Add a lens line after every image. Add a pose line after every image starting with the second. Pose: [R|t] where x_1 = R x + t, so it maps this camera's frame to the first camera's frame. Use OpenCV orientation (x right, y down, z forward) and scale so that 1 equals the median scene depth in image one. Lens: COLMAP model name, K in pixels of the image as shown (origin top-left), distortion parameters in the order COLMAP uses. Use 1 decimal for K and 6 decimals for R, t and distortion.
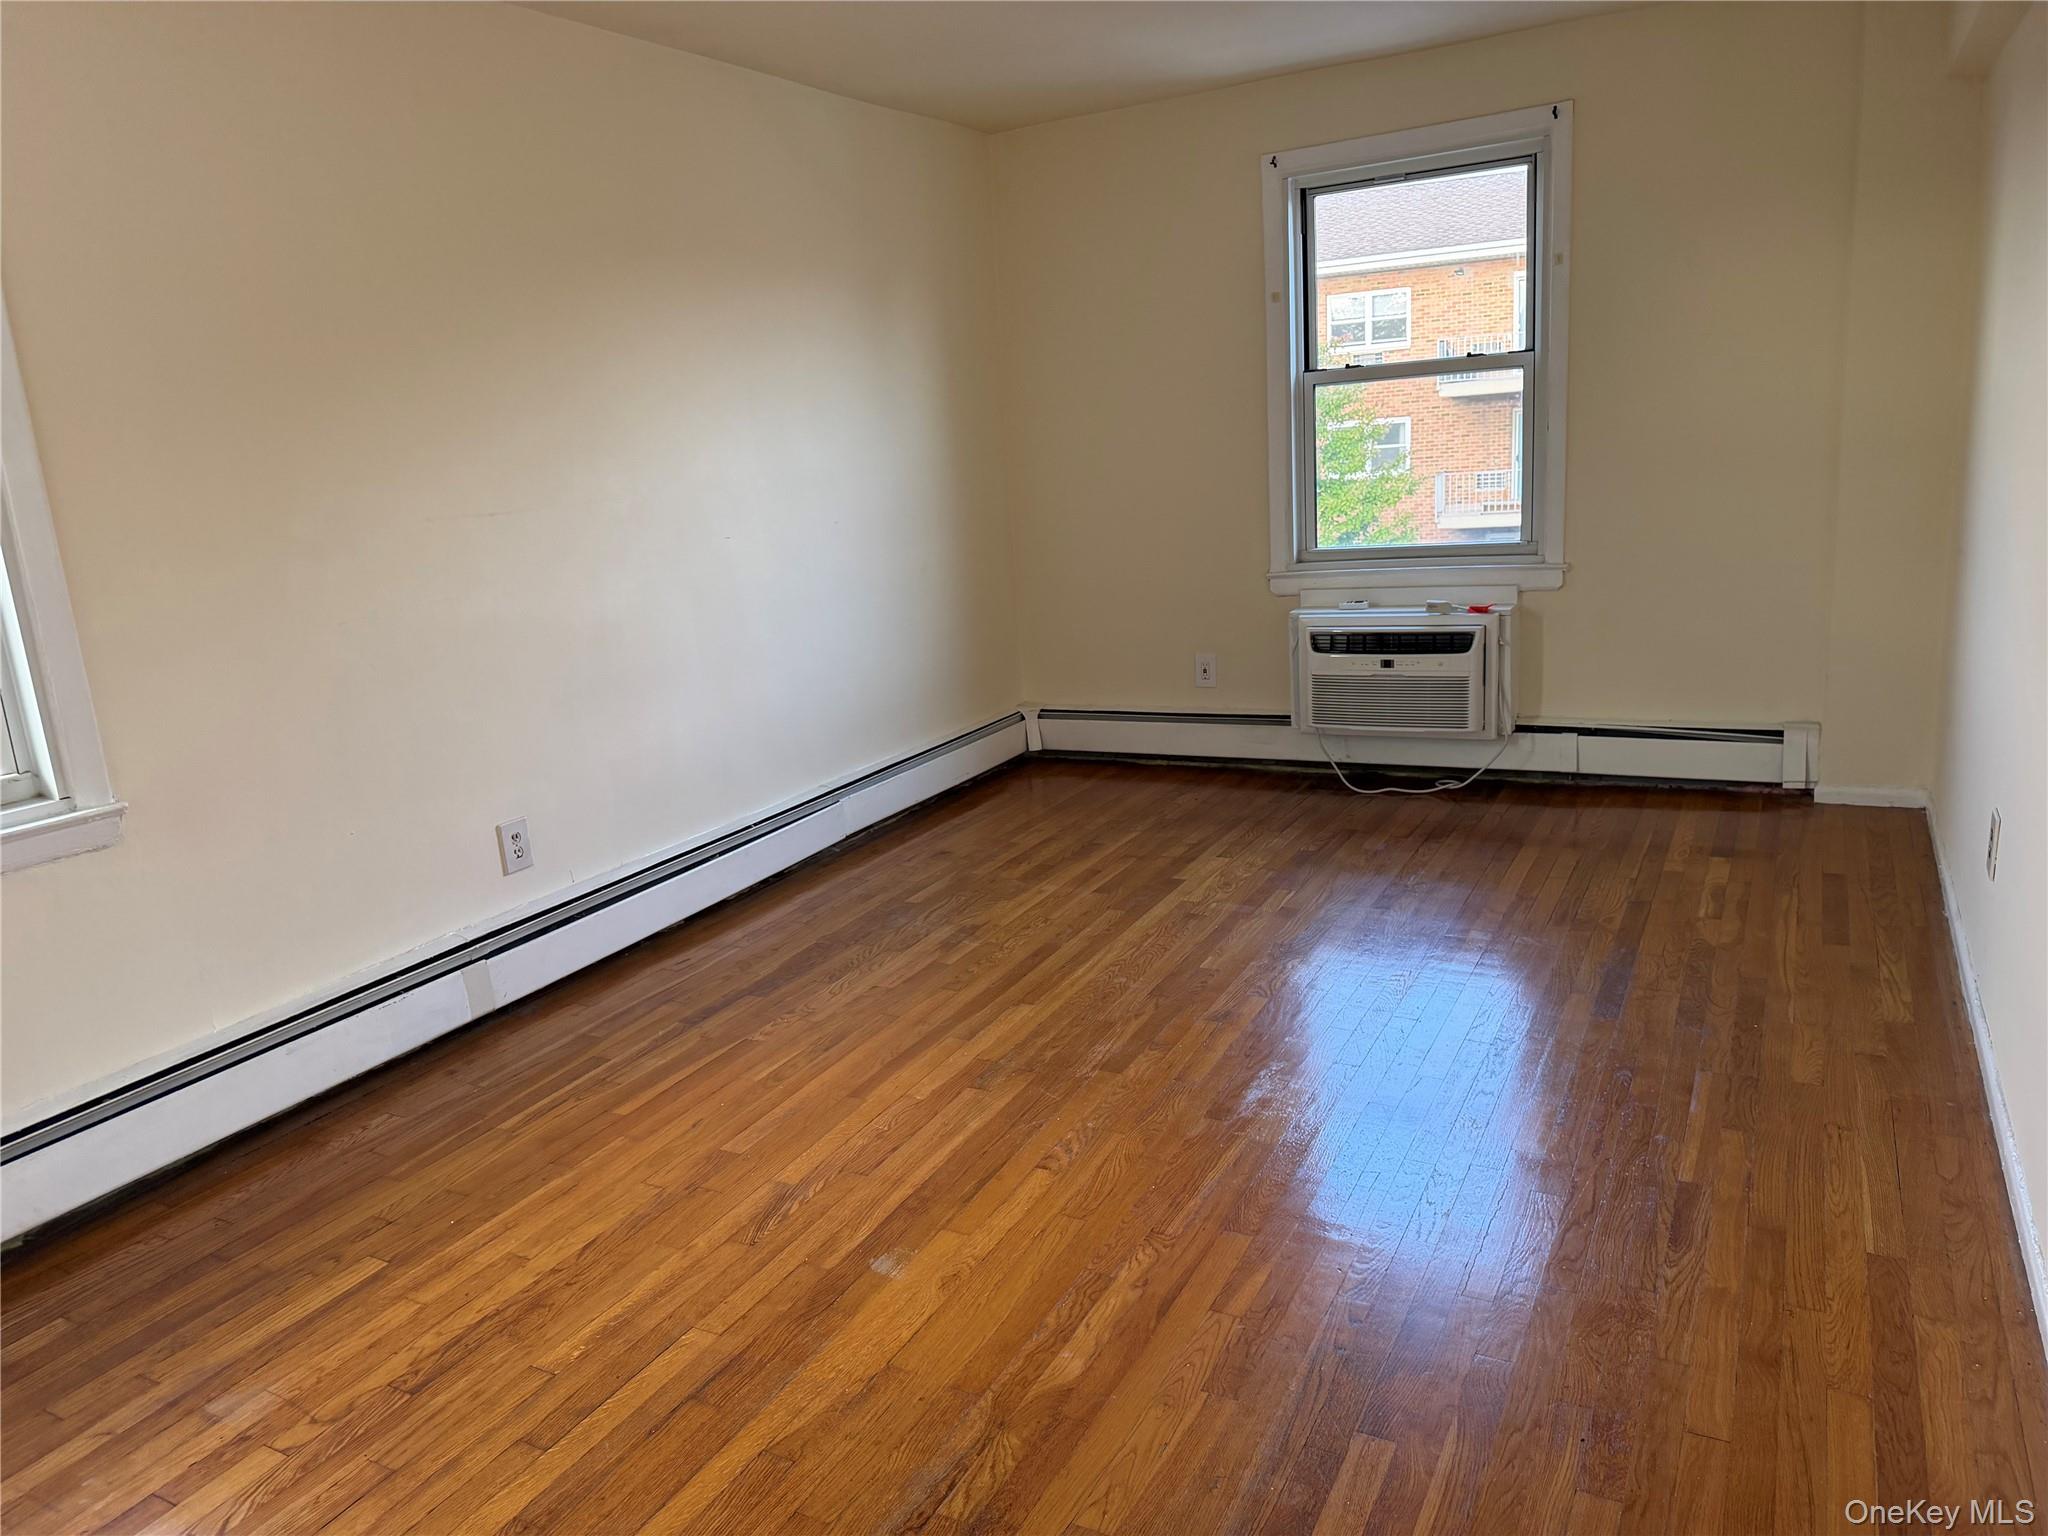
lens RADIAL K [[1443.1, 0, 1017.5], [0, 1443.1, 782.3], [0, 0, 1]] dist [-0.046507, -0.008965]
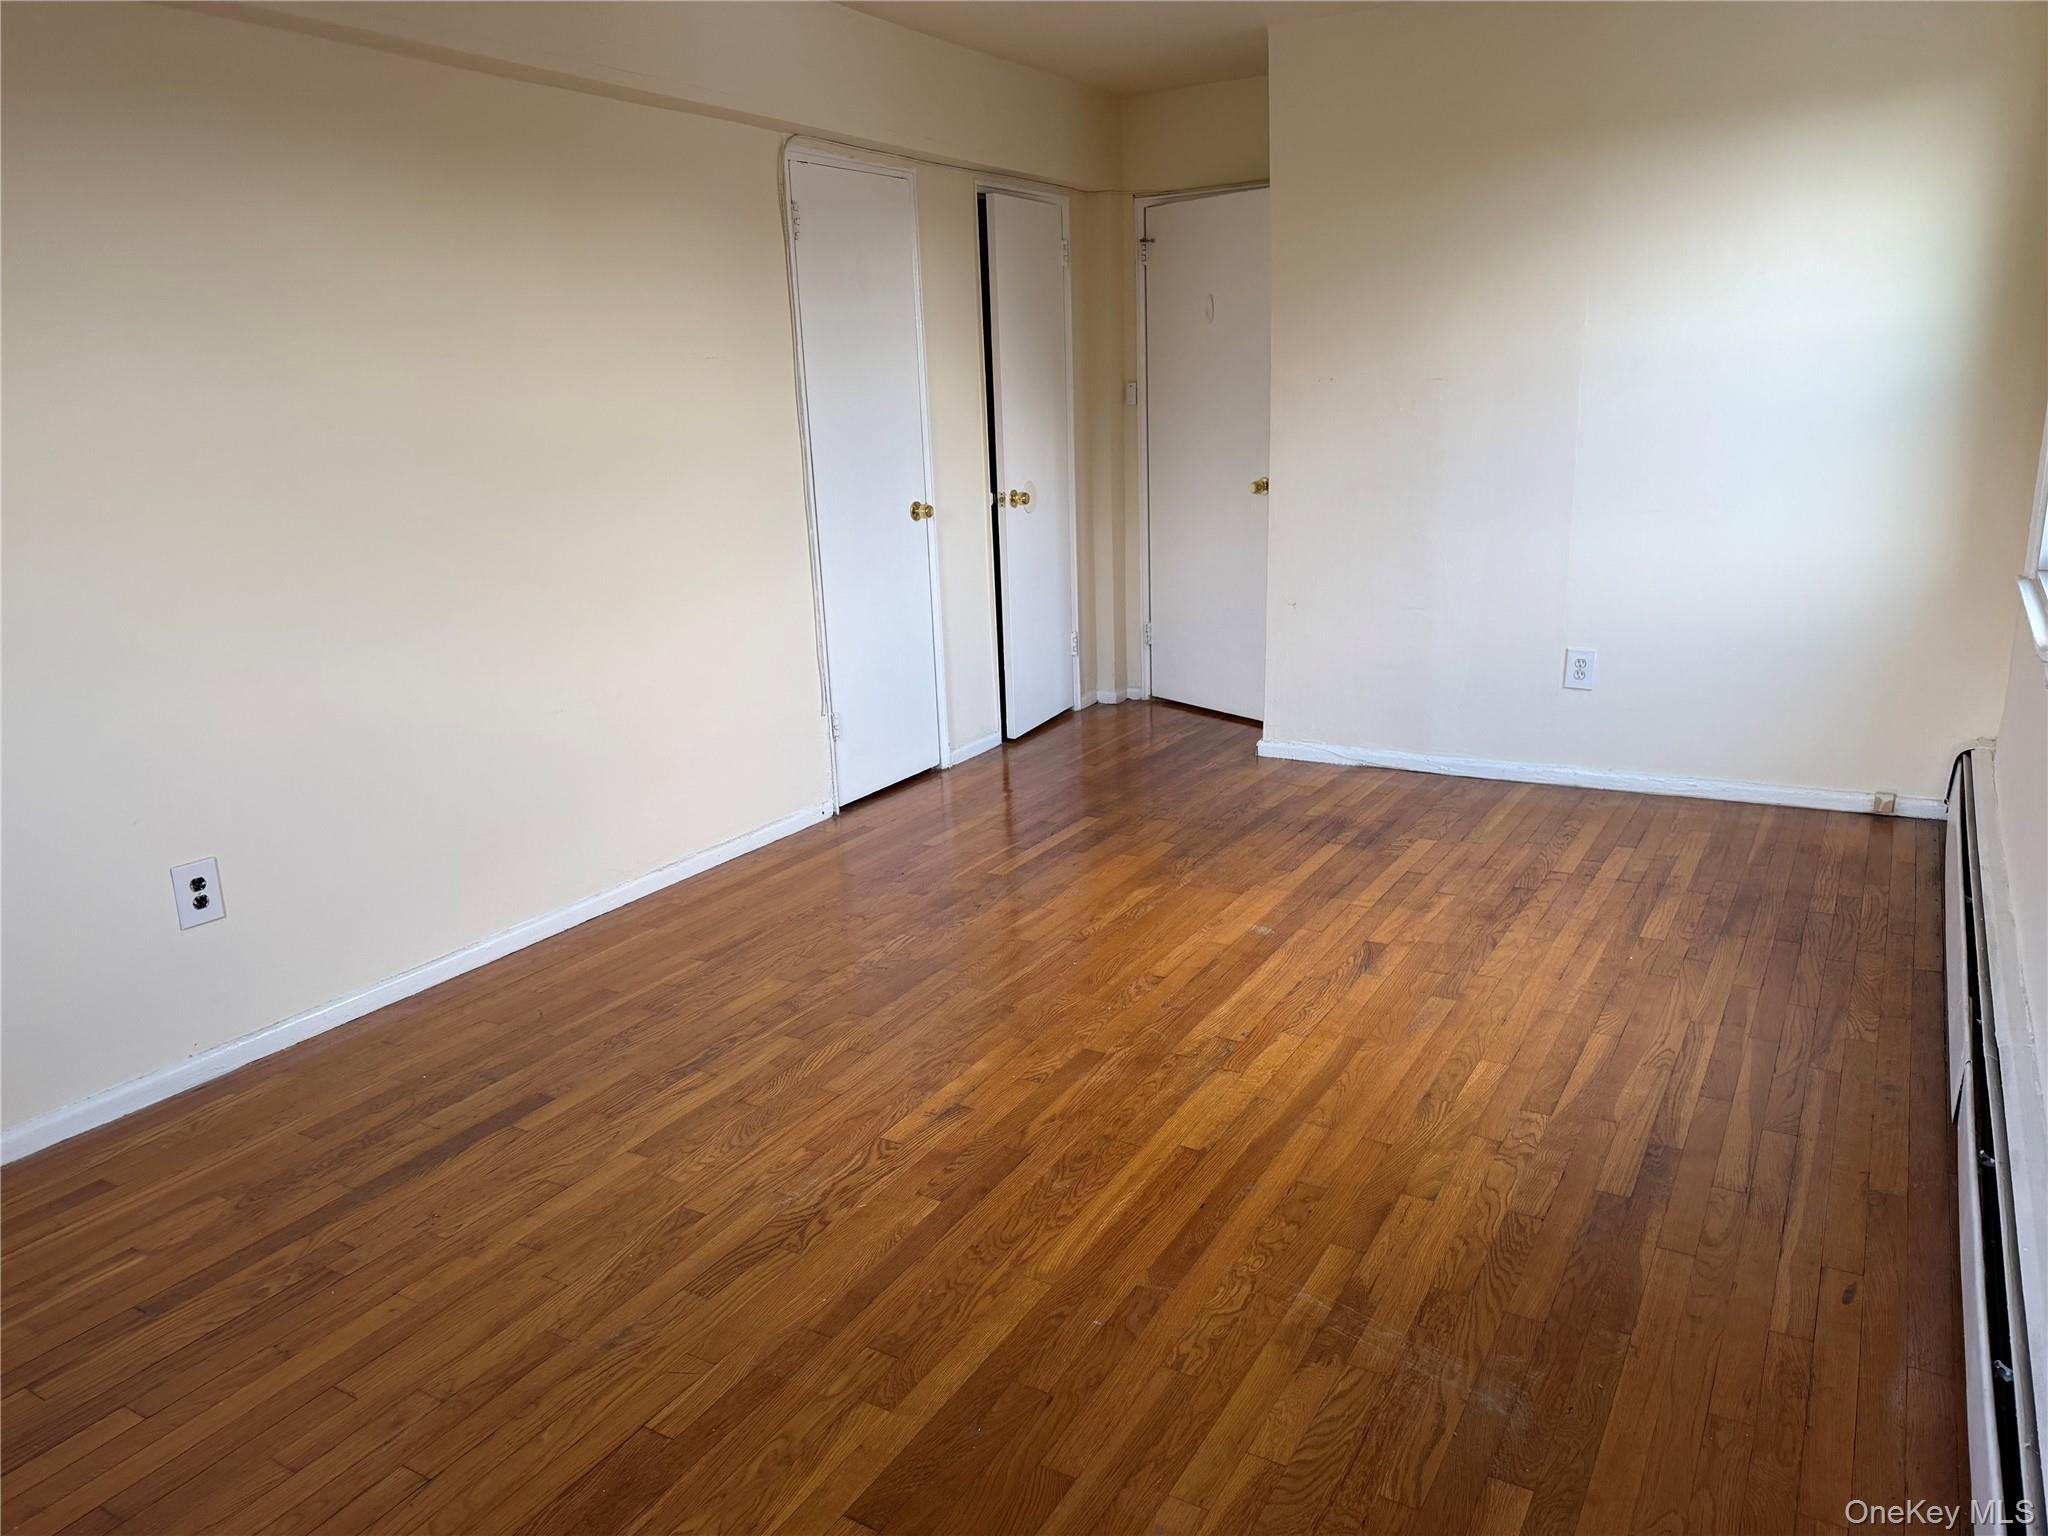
lens RADIAL K [[1443.1, 0, 1021.9], [0, 1443.1, 767.0], [0, 0, 1]] dist [-0.046507, -0.008965]
pose [[-0.992677, 0.095174, 0.074399, 0.020816], [0.119099, 0.874116, 0.470889, -0.393827], [-0.020217, 0.476302, -0.879049, 1.621550]]
